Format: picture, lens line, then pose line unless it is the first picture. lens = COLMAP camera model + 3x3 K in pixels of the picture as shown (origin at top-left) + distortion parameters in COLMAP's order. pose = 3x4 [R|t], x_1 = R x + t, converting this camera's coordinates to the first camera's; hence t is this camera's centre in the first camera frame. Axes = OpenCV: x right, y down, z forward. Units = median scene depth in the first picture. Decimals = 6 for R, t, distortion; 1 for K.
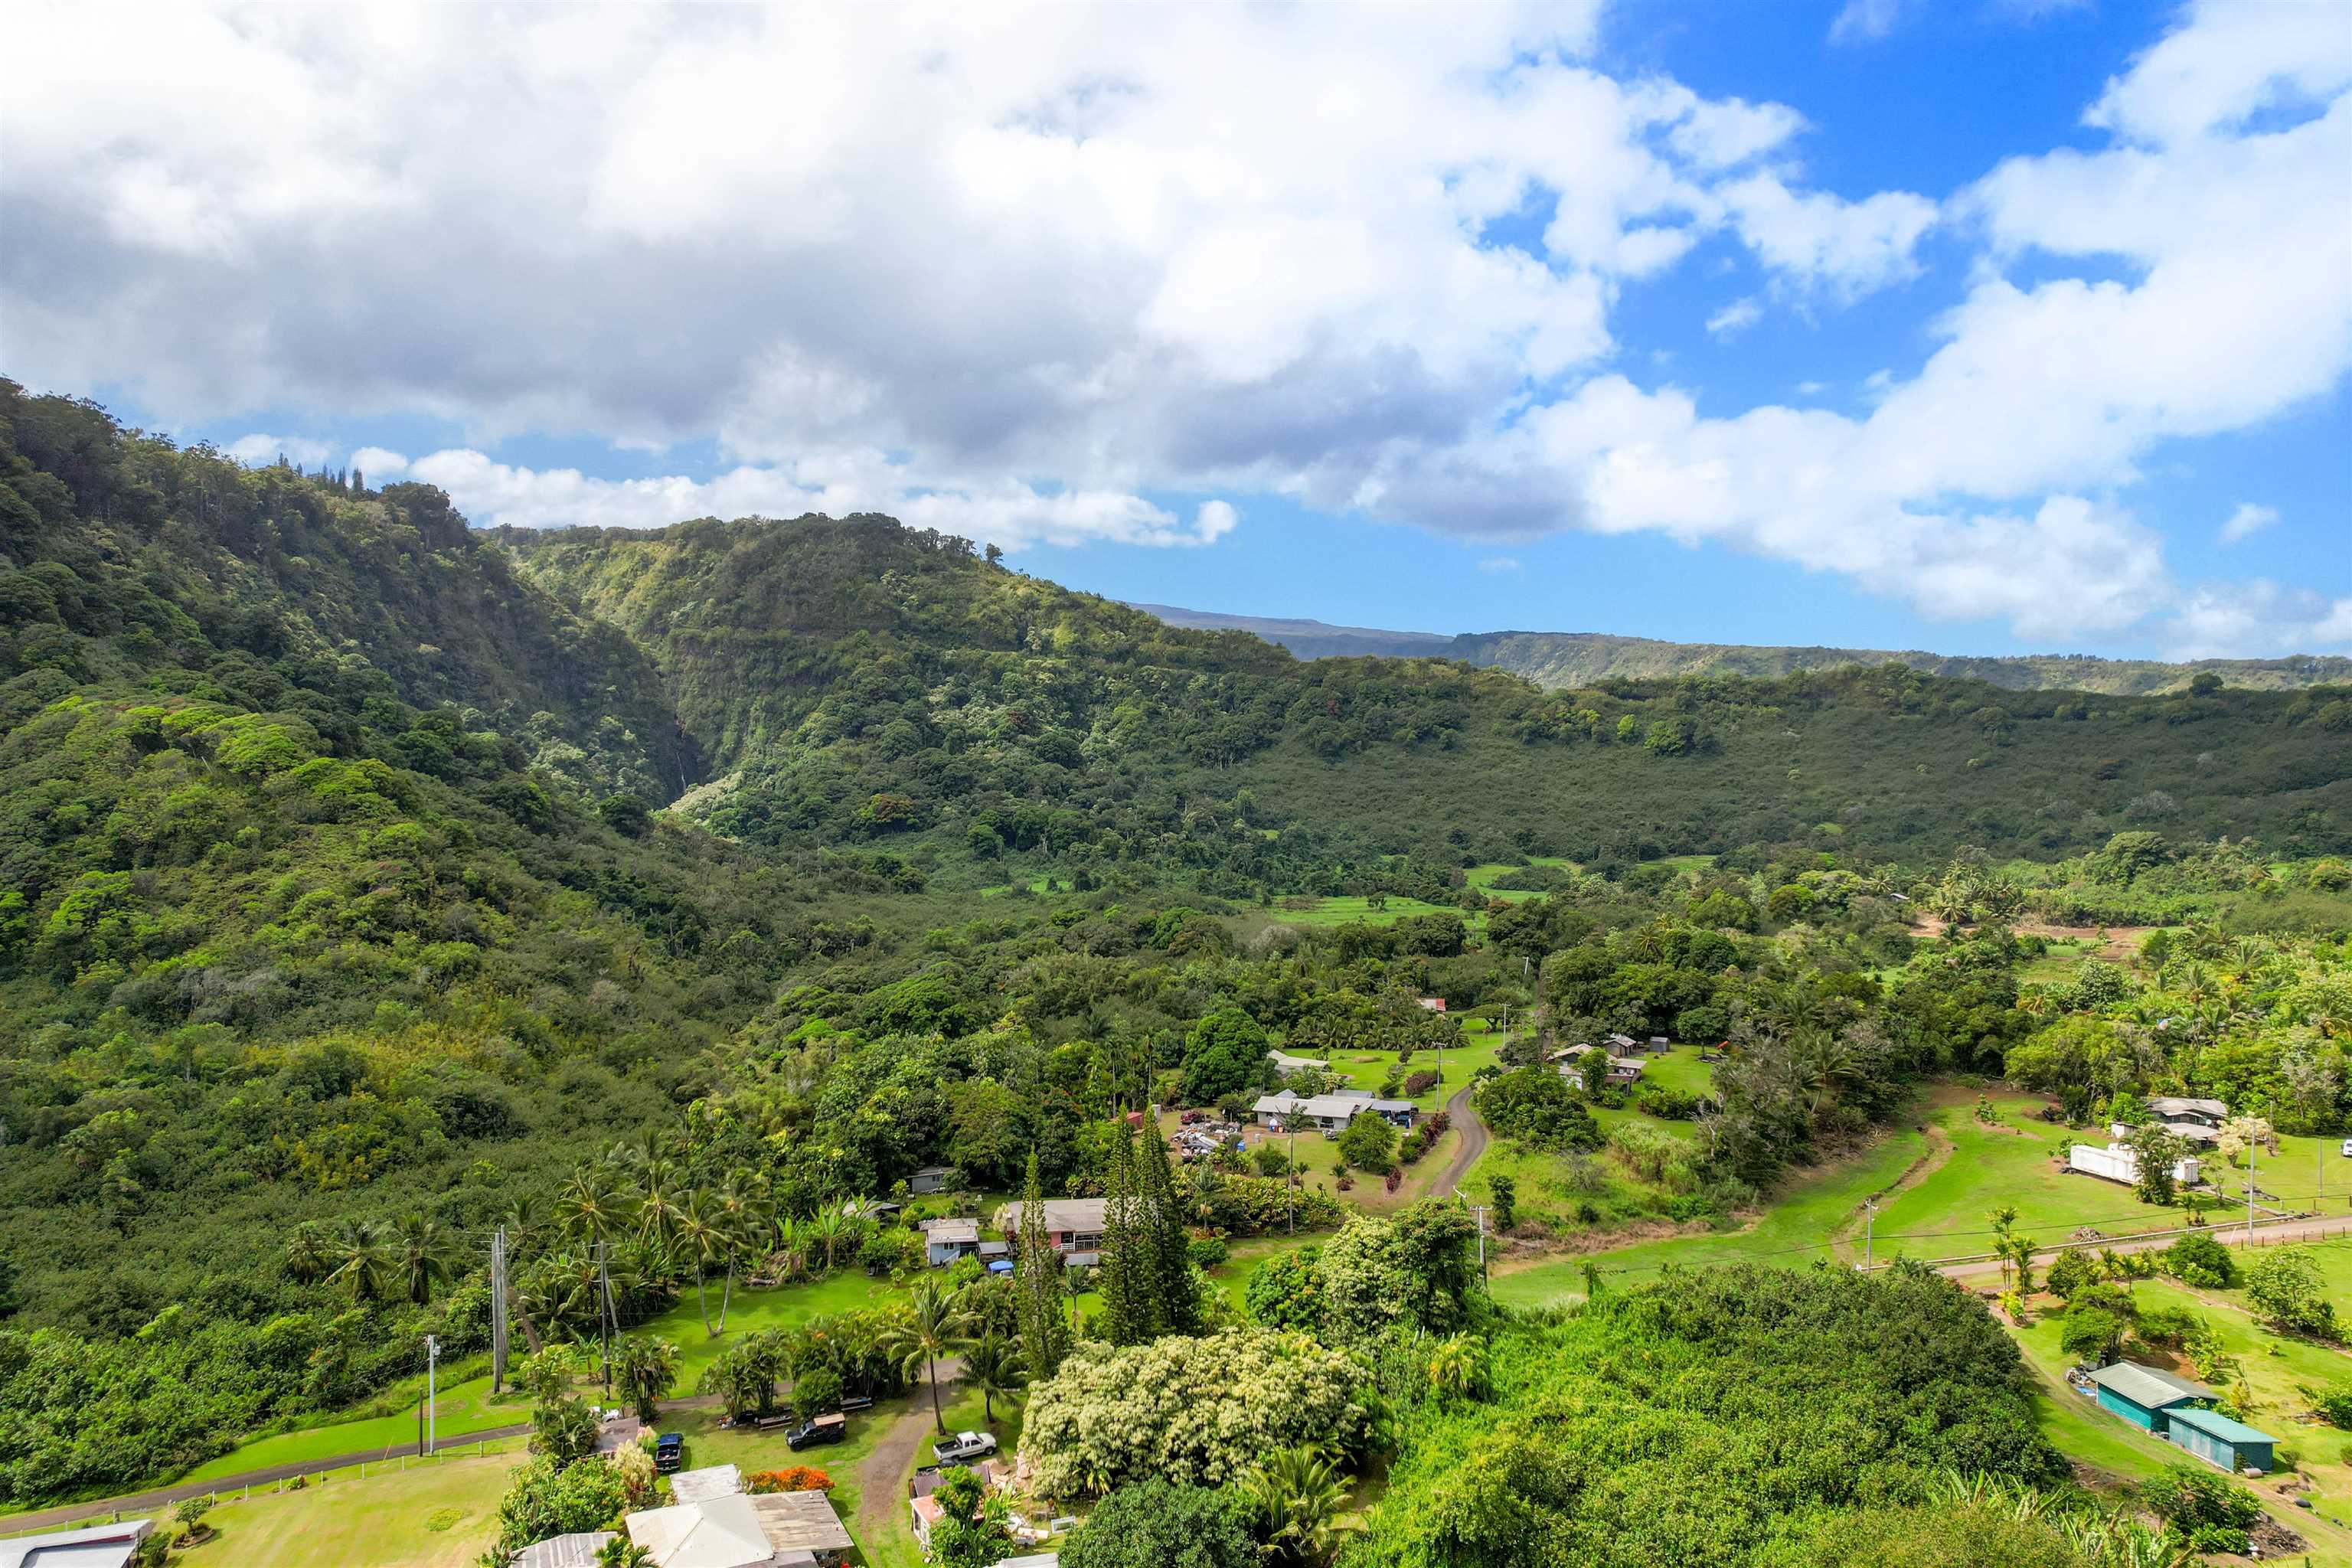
lens RADIAL K [[1534.5, 0, 1176.0], [0, 1534.5, 784.0], [0, 0, 1]] dist [-0.067859, 0.057987]
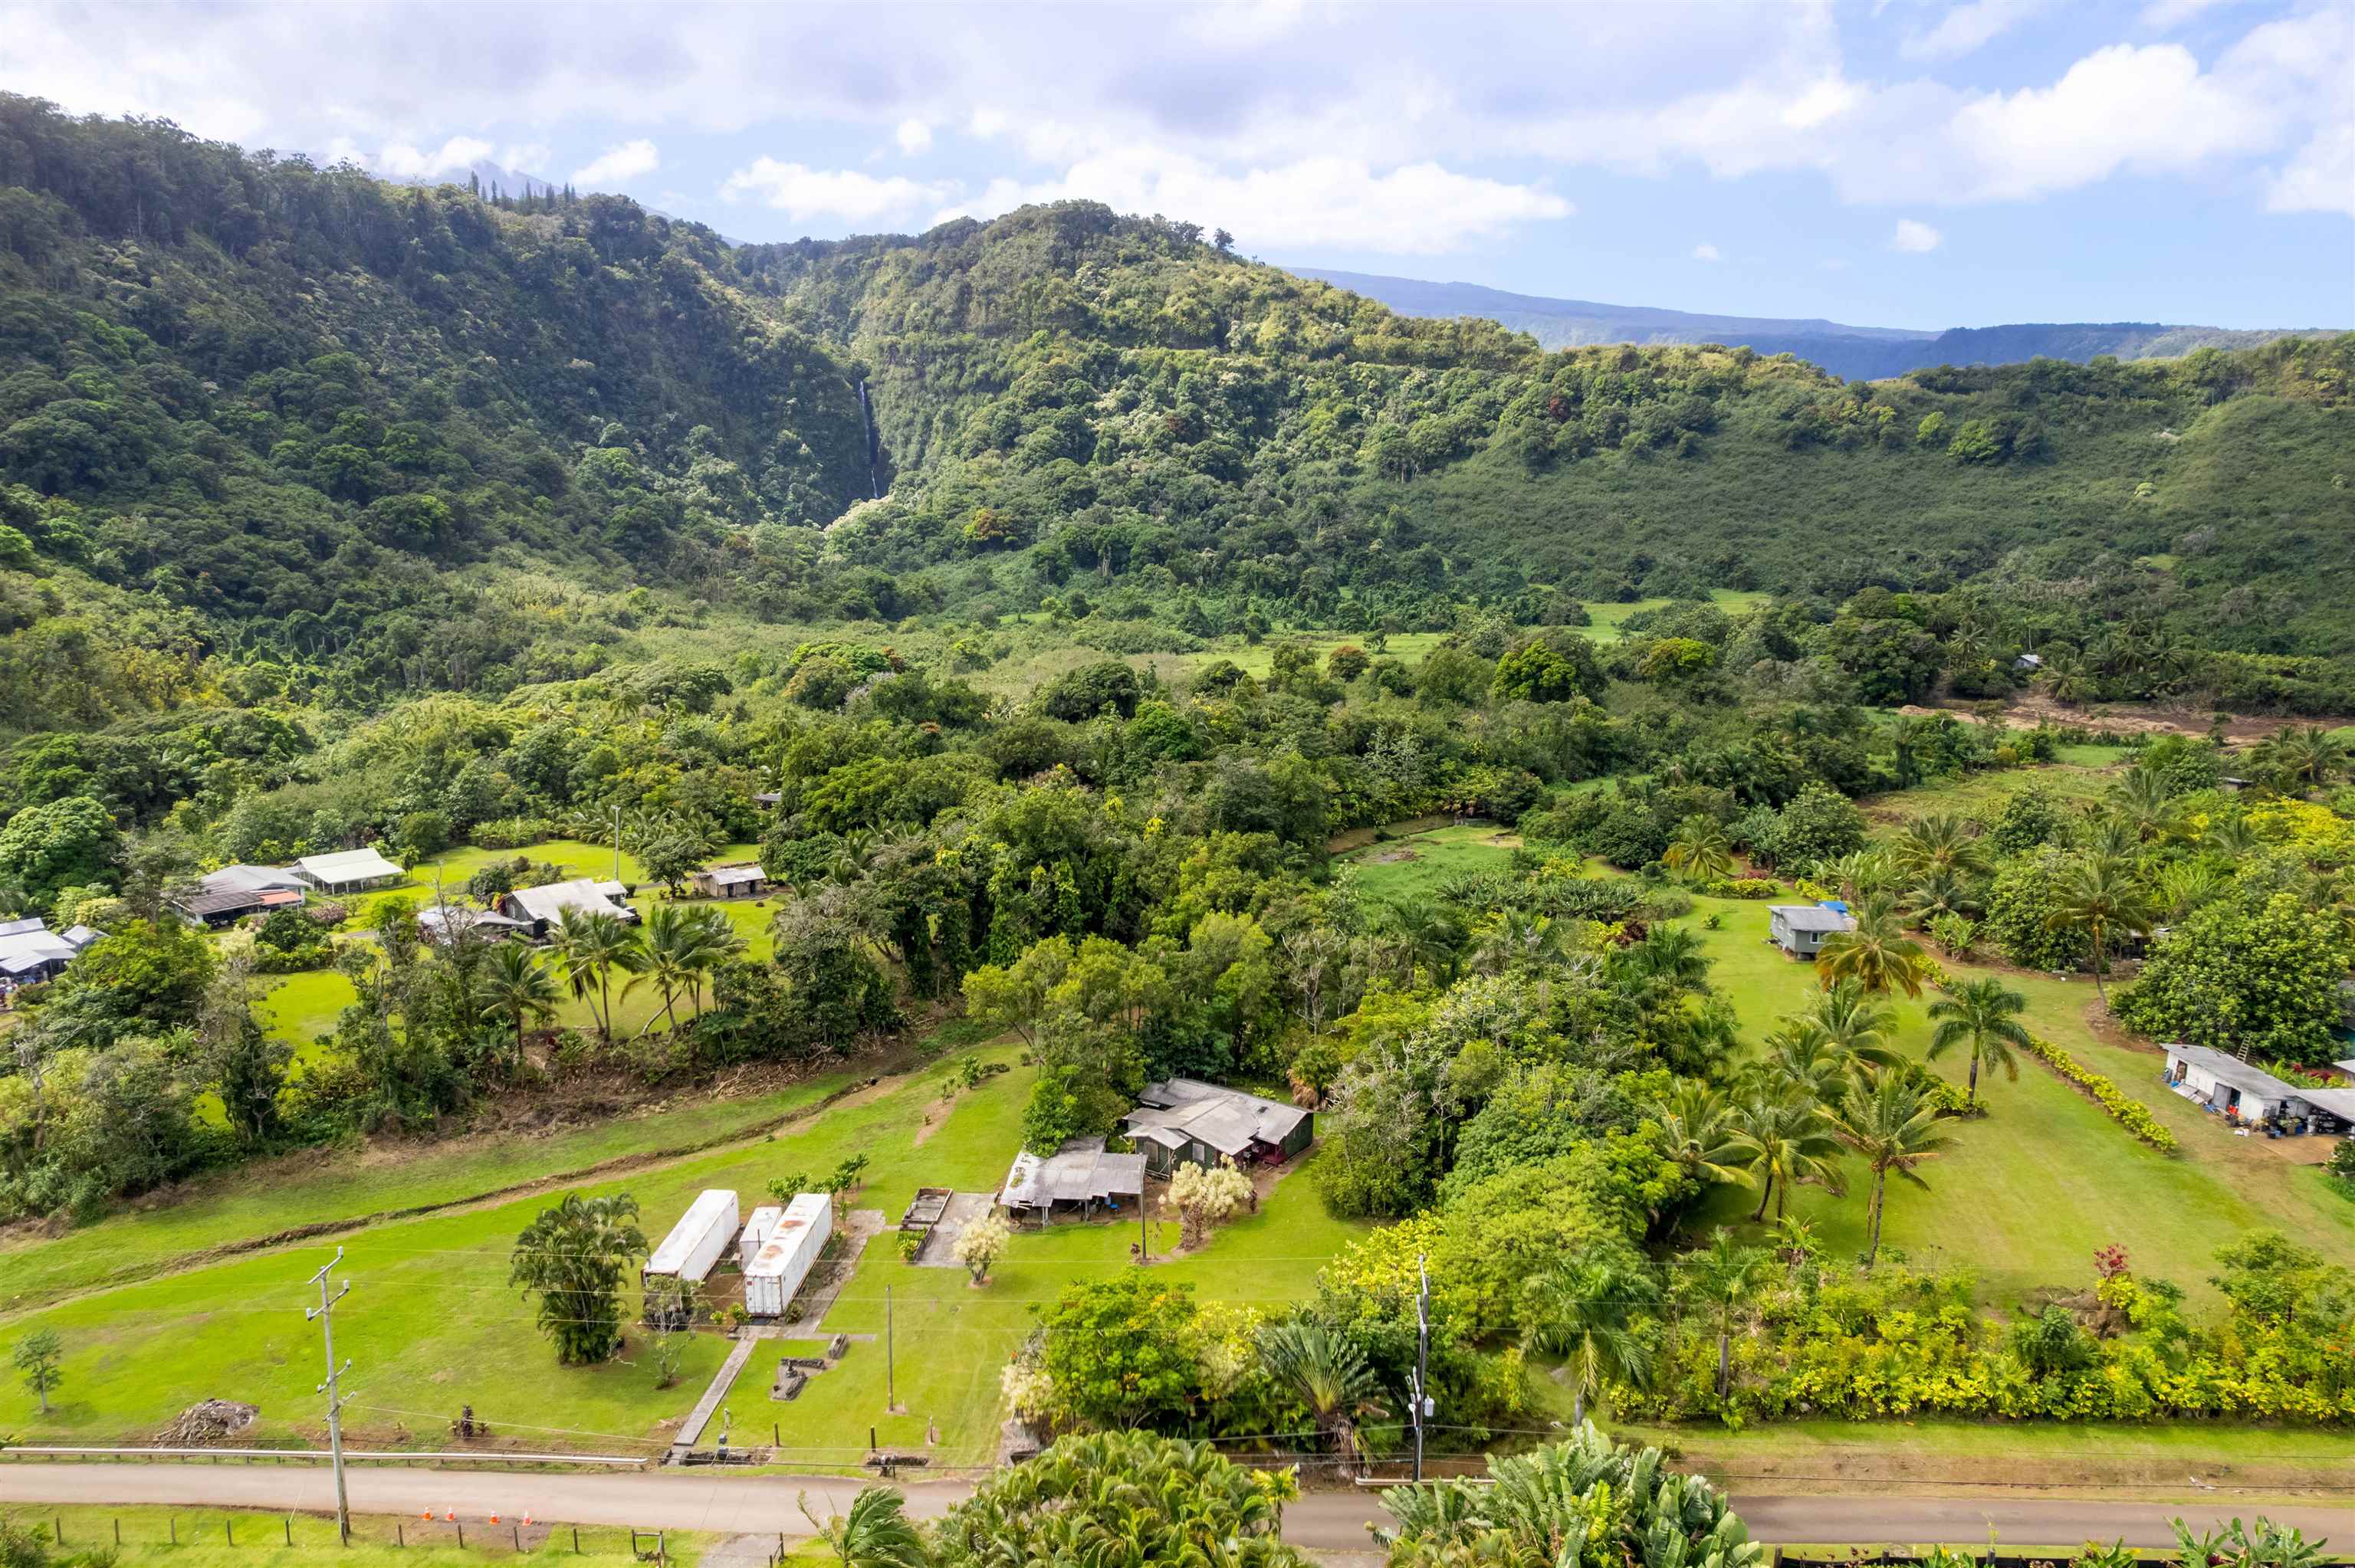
lens RADIAL K [[1536.3, 0, 1177.5], [0, 1536.3, 784.0], [0, 0, 1]] dist [-0.067859, 0.057987]
pose [[0.949751, 0.056920, -0.307788, 0.177074], [-0.000319, 0.983502, 0.180897, 0.002130], [0.313007, -0.171709, 0.934100, 0.119478]]
